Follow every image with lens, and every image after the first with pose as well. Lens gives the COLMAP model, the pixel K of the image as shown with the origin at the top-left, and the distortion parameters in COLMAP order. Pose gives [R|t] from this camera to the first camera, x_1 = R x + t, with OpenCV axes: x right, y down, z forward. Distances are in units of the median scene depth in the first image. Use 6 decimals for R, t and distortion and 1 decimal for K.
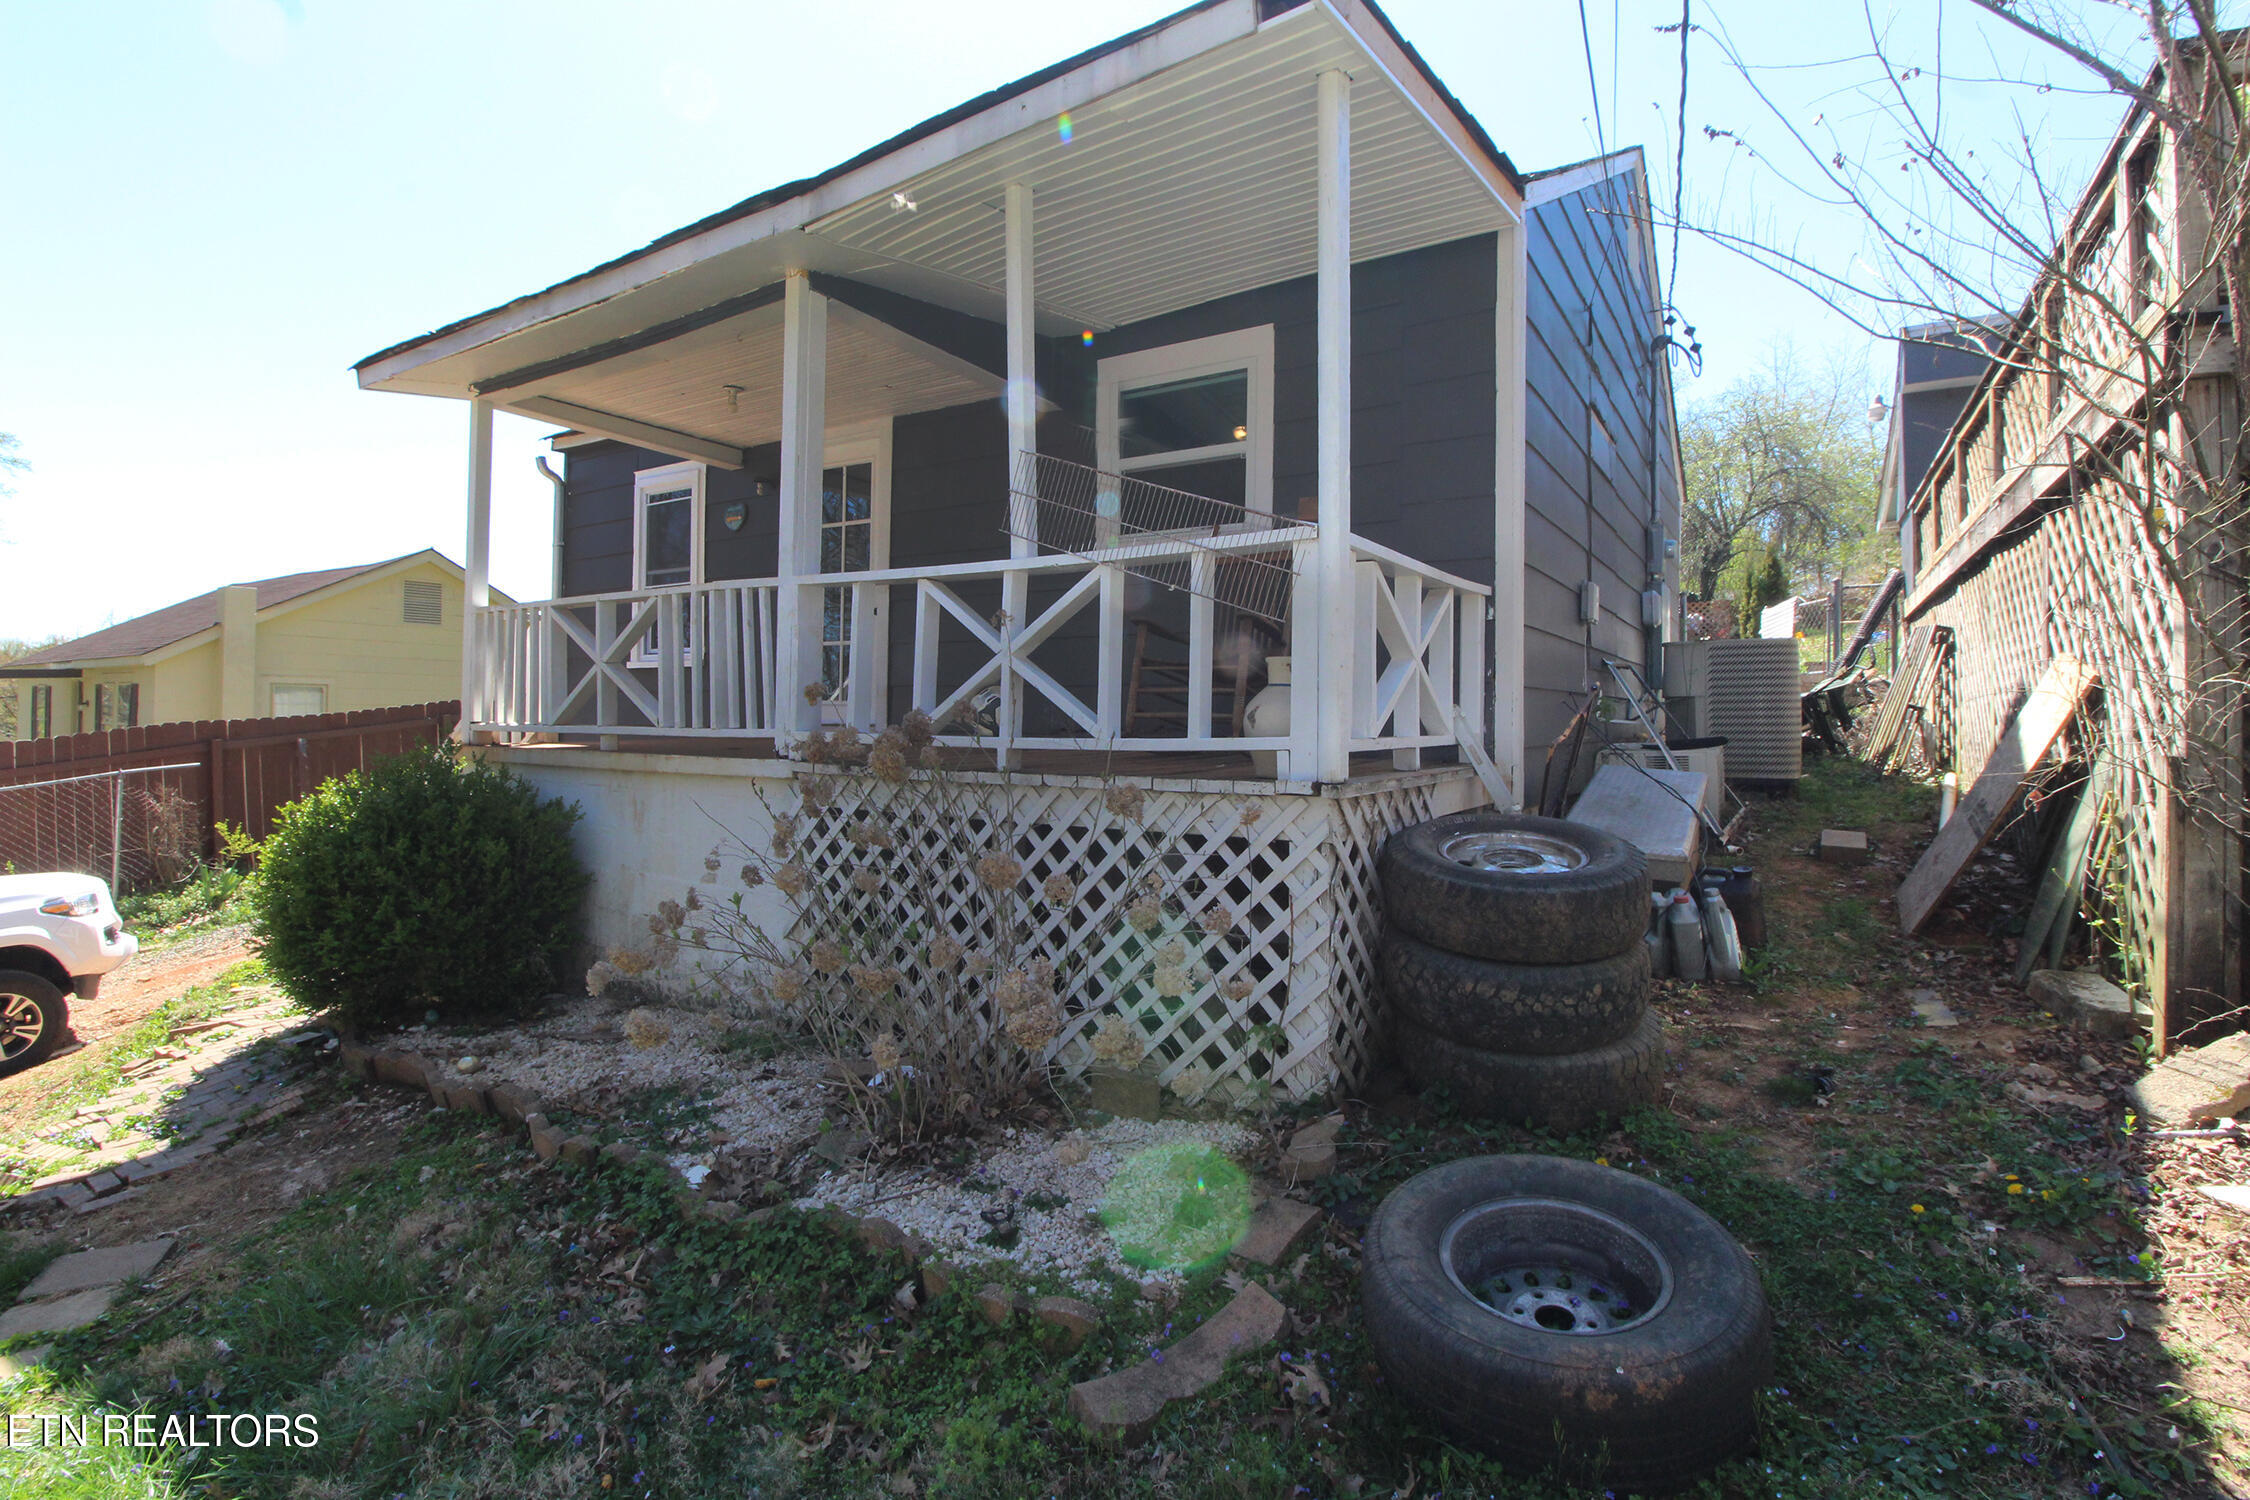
lens RADIAL K [[1049.3, 0, 1119.3], [0, 1049.3, 730.2], [0, 0, 1]] dist [-0.008869, -0.003238]
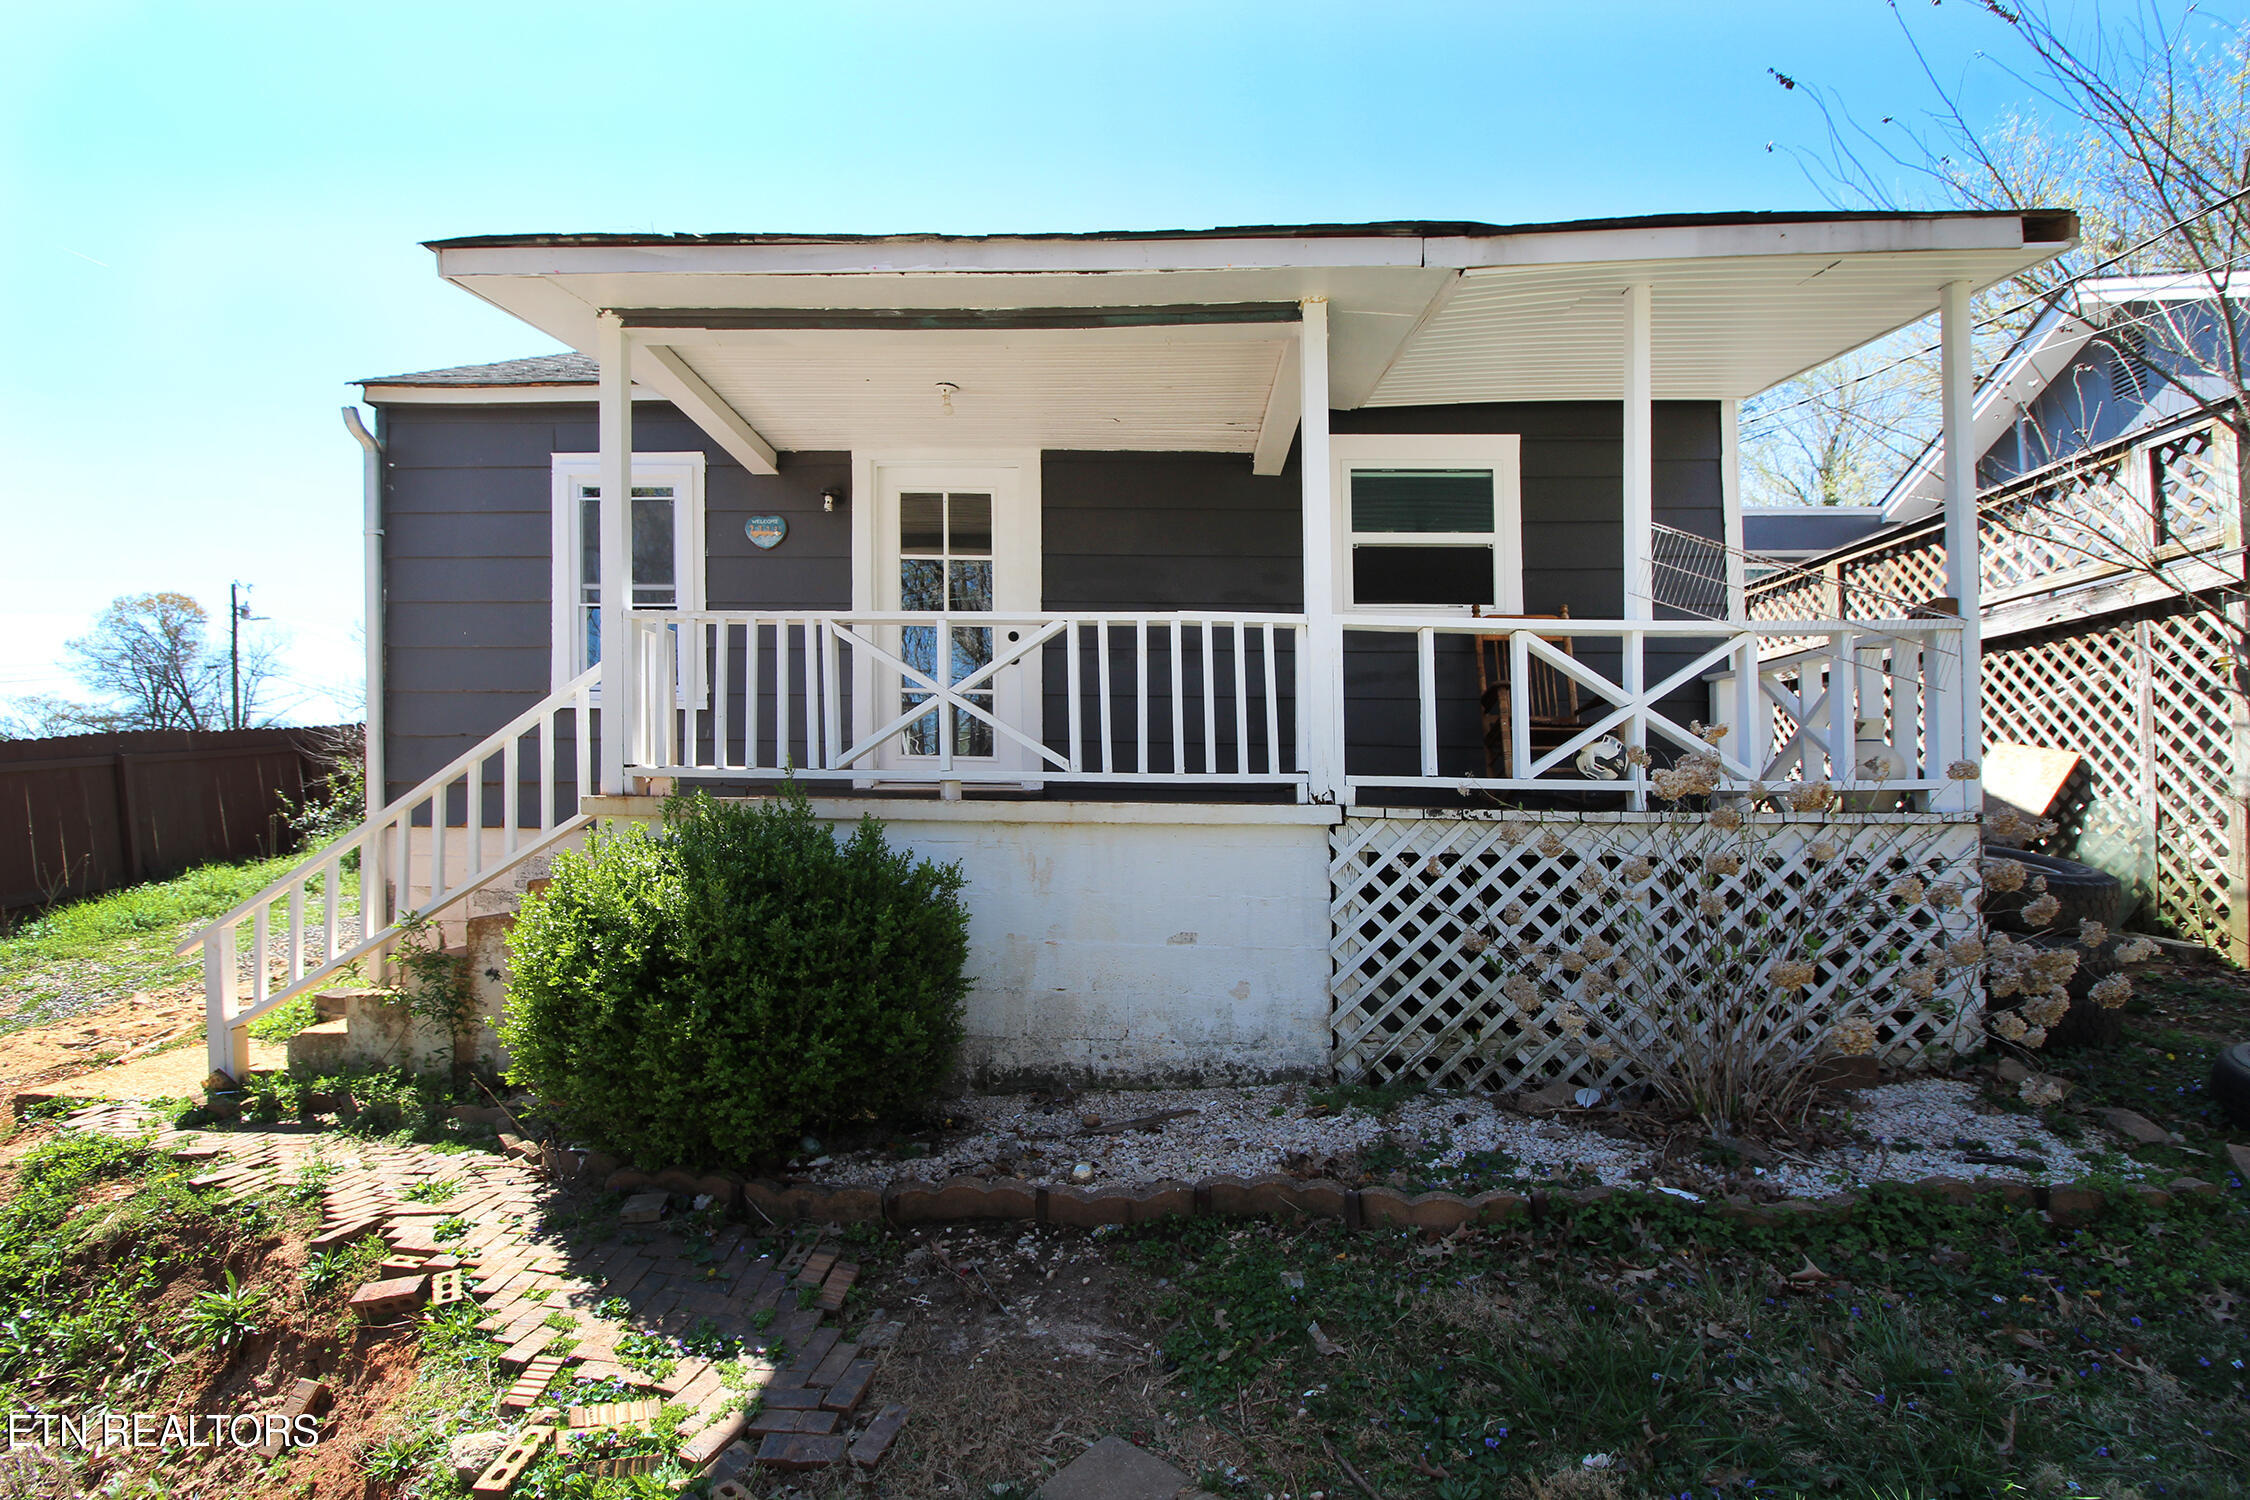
lens RADIAL K [[1049.3, 0, 1071.5], [0, 1049.3, 815.9], [0, 0, 1]] dist [-0.008869, -0.003238]
pose [[0.872024, 0.003926, 0.489447, -0.969837], [-0.003779, 0.999992, -0.001290, 0.038459], [-0.489448, -0.000725, 0.872032, 0.271498]]
